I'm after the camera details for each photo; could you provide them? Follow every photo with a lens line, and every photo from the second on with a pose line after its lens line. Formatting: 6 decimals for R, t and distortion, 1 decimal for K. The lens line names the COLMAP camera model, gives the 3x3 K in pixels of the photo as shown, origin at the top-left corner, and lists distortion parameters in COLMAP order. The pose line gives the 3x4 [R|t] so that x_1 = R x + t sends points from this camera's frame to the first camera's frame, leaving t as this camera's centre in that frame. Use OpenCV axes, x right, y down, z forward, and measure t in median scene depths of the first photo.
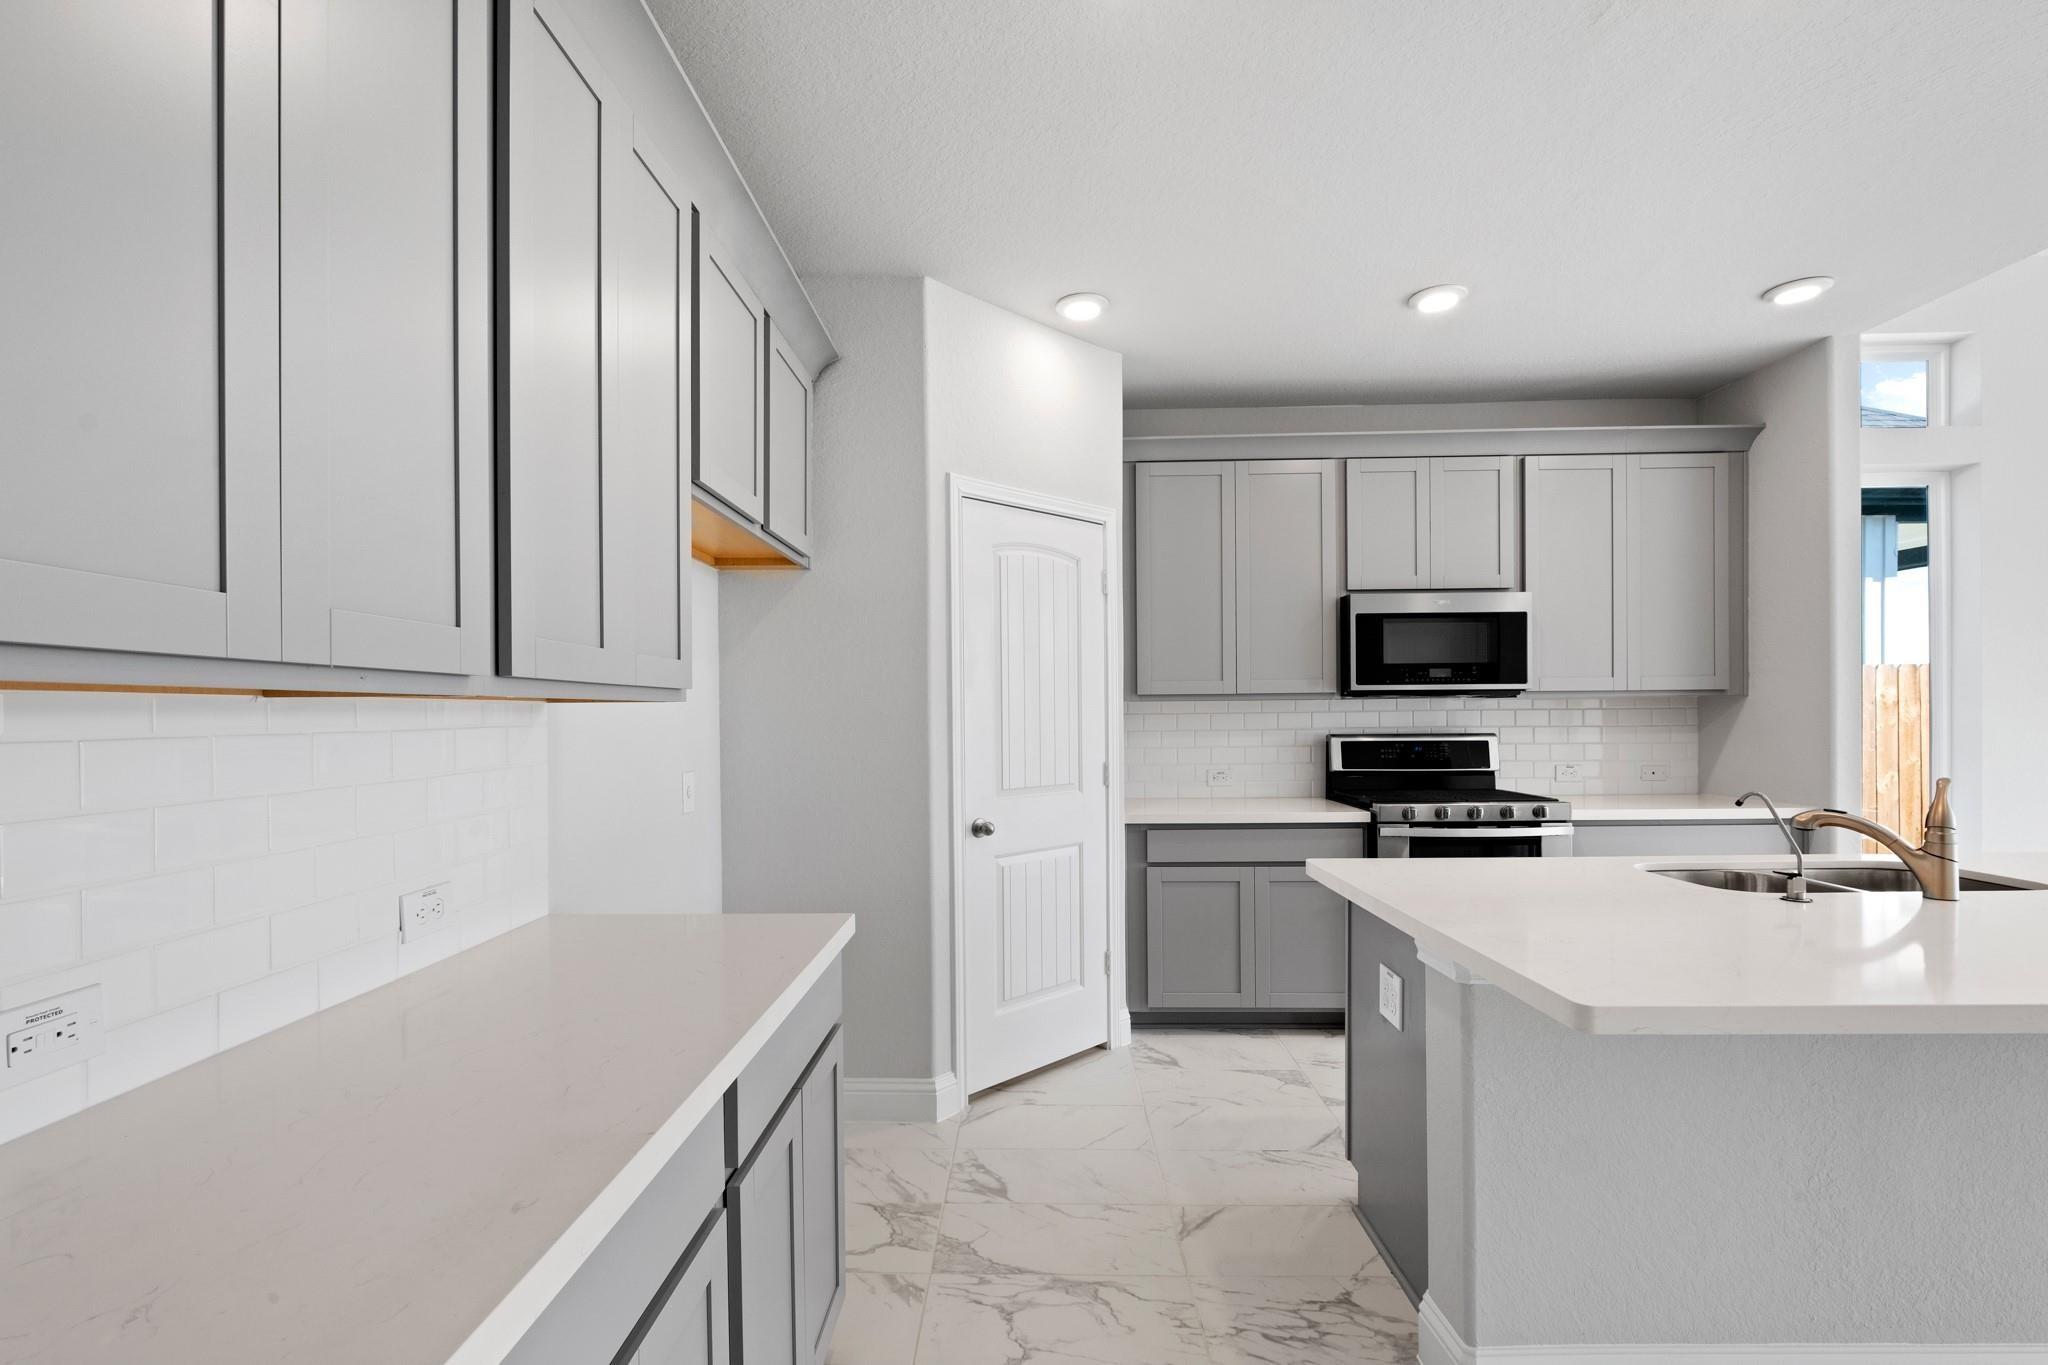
lens RADIAL K [[897.5, 0, 1014.0], [0, 897.5, 717.6], [0, 0, 1]] dist [-0.002216, 0.000119]
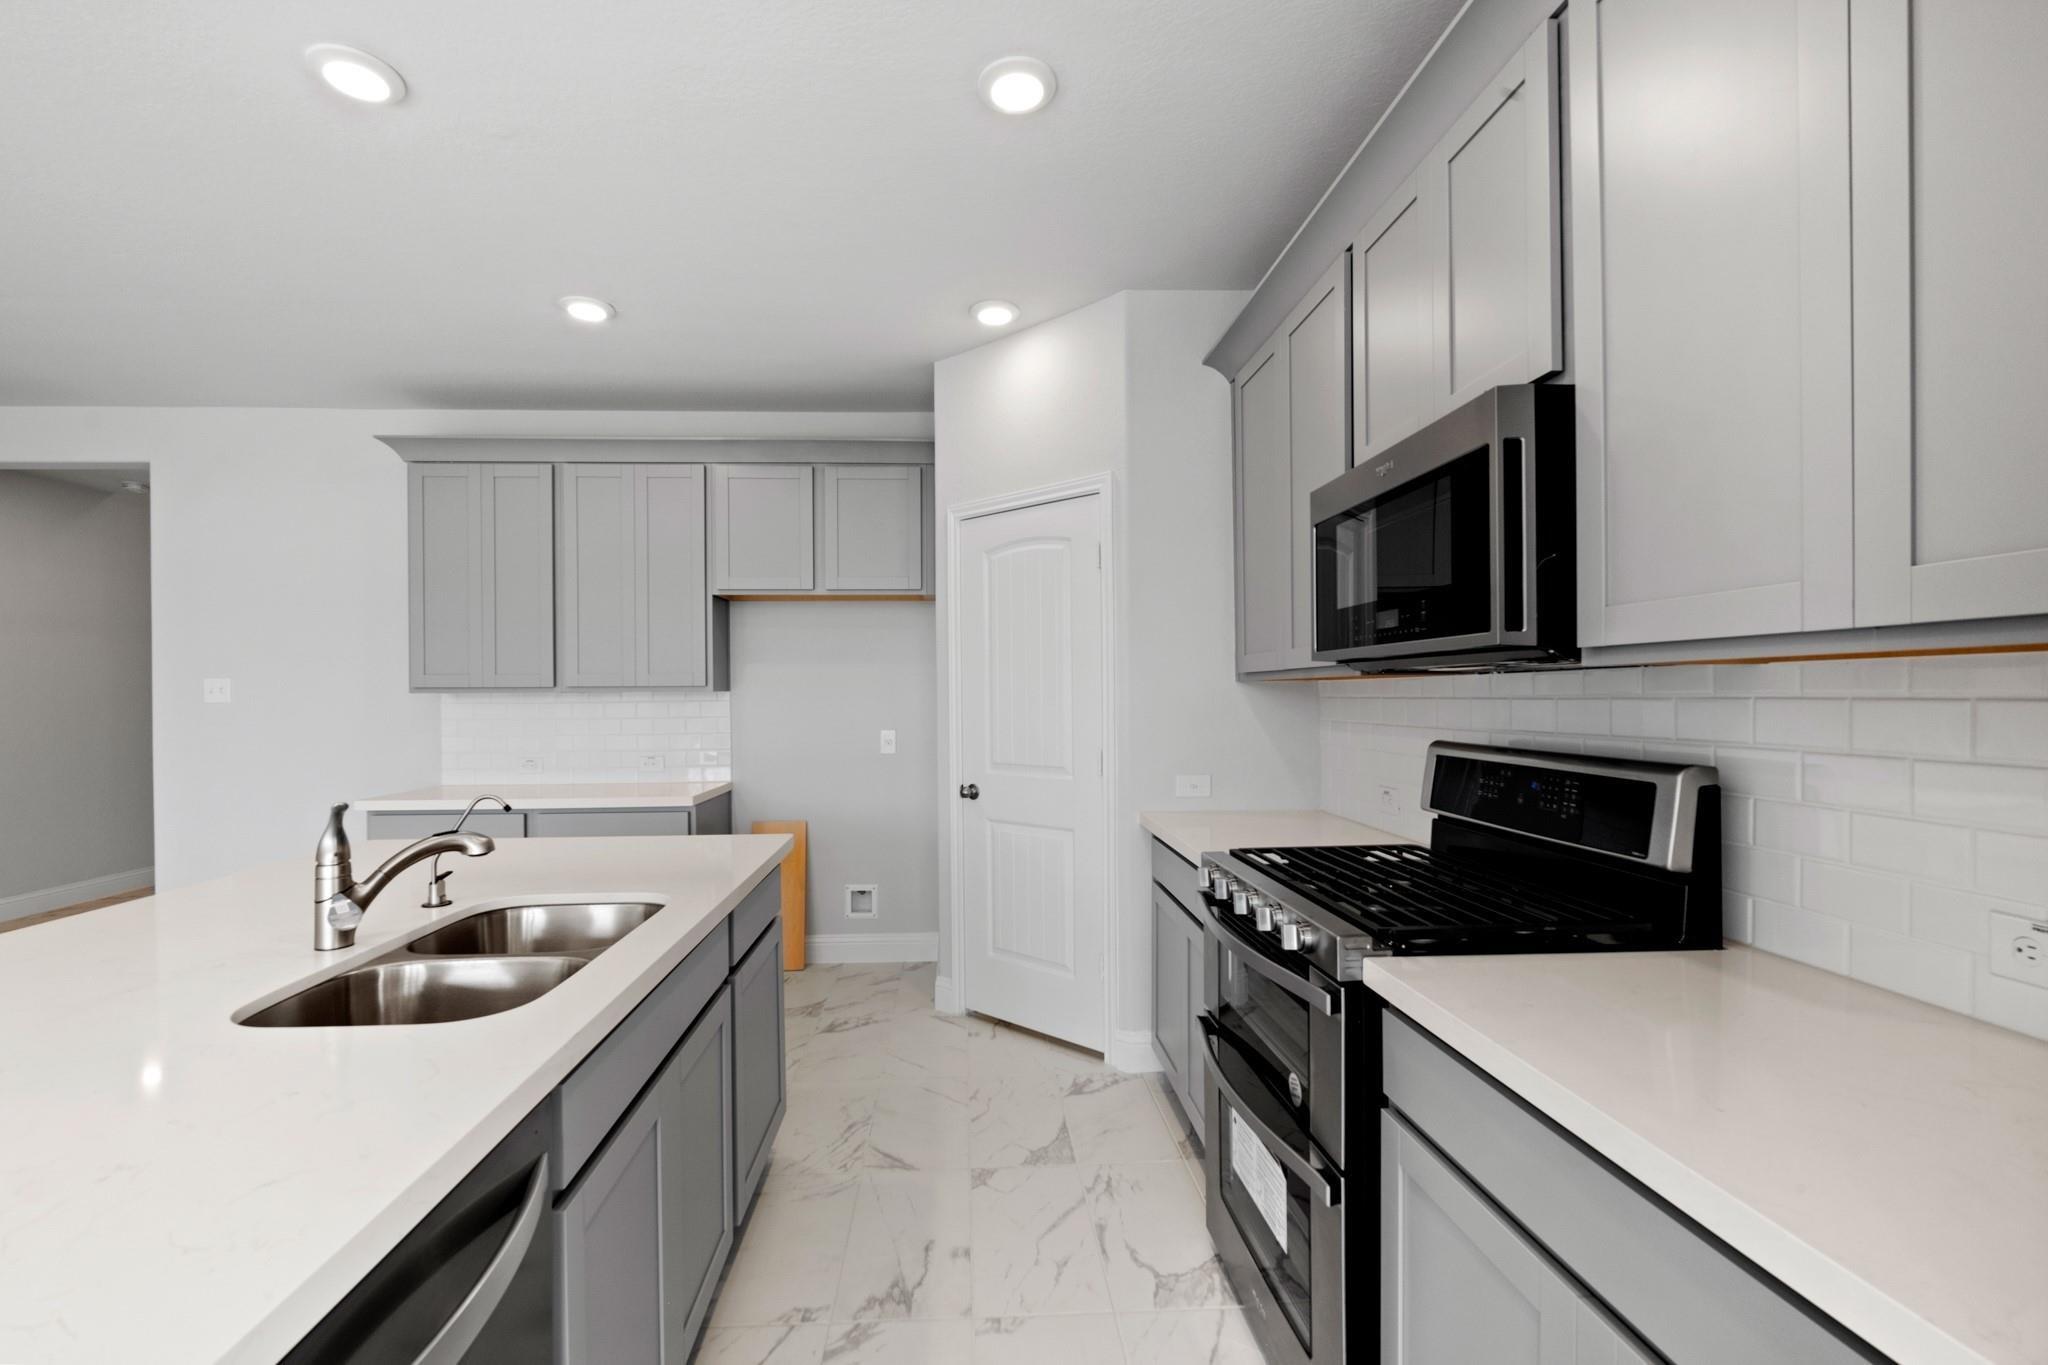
lens RADIAL K [[897.5, 0, 995.5], [0, 897.5, 696.0], [0, 0, 1]] dist [-0.002216, 0.000119]
pose [[0.071927, 0.012489, -0.997332, 0.932631], [0.002922, 0.999915, 0.012732, -0.016636], [0.997406, -0.003830, 0.071885, 0.759486]]
